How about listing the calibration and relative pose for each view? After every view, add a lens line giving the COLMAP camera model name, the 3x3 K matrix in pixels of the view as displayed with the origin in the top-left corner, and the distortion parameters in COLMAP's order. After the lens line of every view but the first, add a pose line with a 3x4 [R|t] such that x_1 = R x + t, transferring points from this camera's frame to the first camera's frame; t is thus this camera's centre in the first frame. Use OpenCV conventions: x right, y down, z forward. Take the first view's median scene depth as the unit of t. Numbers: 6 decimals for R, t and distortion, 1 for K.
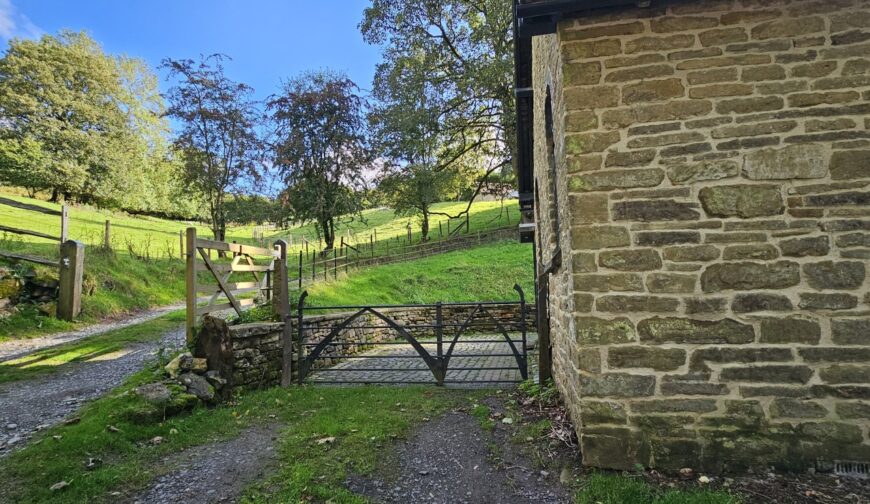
lens RADIAL K [[460.4, 0, 437.9], [0, 460.4, 253.2], [0, 0, 1]] dist [0.004854, -0.001511]
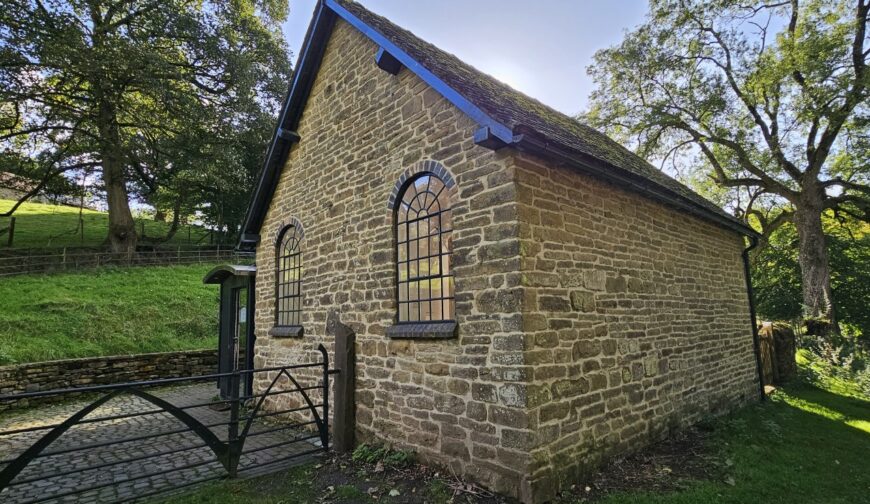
lens RADIAL K [[460.4, 0, 439.1], [0, 460.4, 250.2], [0, 0, 1]] dist [0.004854, -0.001511]
pose [[0.572539, 0.126312, 0.810089, -0.925137], [-0.071850, 0.991990, -0.103893, -0.084911], [-0.816723, 0.001278, 0.577029, 0.473404]]
